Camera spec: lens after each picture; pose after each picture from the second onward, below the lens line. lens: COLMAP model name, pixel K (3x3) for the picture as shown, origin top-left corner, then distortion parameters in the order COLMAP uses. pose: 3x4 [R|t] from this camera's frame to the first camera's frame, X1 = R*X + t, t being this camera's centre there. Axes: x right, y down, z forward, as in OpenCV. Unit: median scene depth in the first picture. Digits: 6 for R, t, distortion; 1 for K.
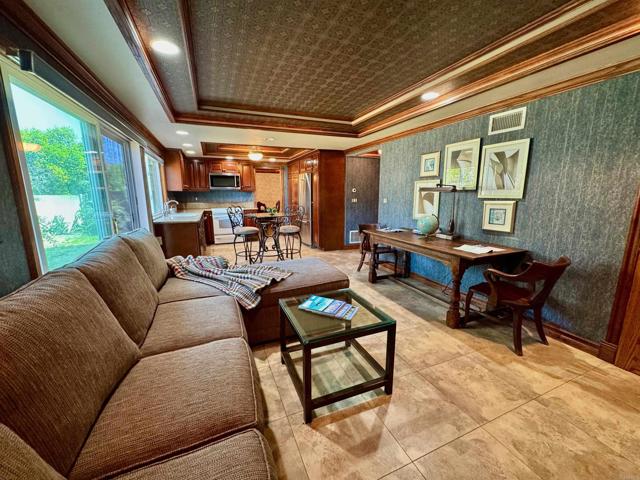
lens RADIAL K [[255.2, 0, 320.0], [0, 255.2, 240.0], [0, 0, 1]] dist [0.001361, 0.000107]
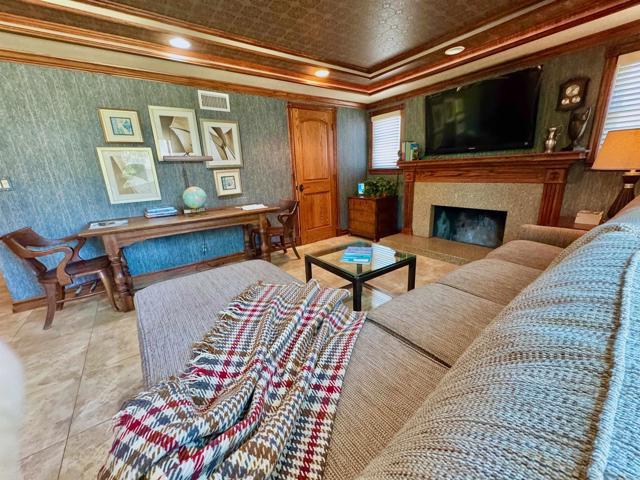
lens RADIAL K [[263.3, 0, 318.9], [0, 263.3, 240.9], [0, 0, 1]] dist [-0.000389, -0.000022]
pose [[-0.233059, -0.243636, 0.941449, -0.632195], [0.219012, 0.930086, 0.294912, -0.105343], [-0.947479, 0.274921, -0.163405, 0.842134]]
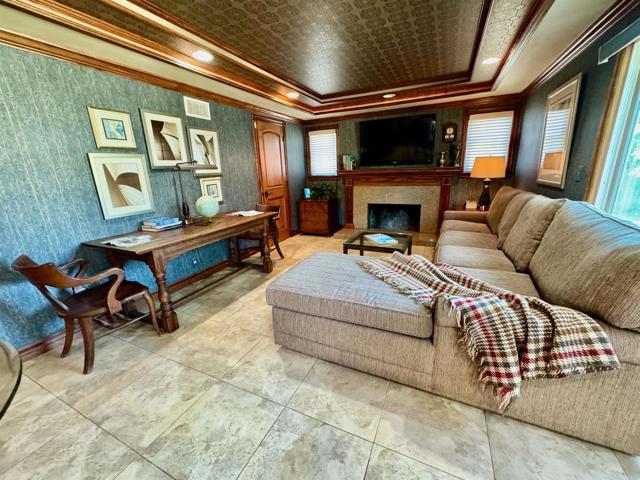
lens RADIAL K [[269.6, 0, 323.2], [0, 269.6, 241.1], [0, 0, 1]] dist [-0.000342, 0.000158]
pose [[-0.680997, -0.166804, 0.713036, -0.579268], [0.168399, 0.911943, 0.374168, -0.253327], [-0.712661, 0.374881, -0.592941, 1.416200]]
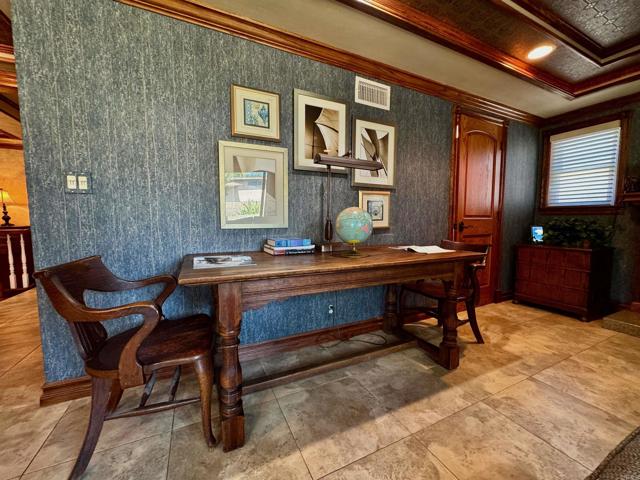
lens RADIAL K [[259.5, 0, 314.2], [0, 259.5, 238.7], [0, 0, 1]] dist [-0.001203, 0.000041]
pose [[-0.053480, -0.071771, 0.995986, -0.109783], [0.177182, 0.980905, 0.080198, -0.100074], [-0.982724, 0.180760, -0.039742, 1.192765]]
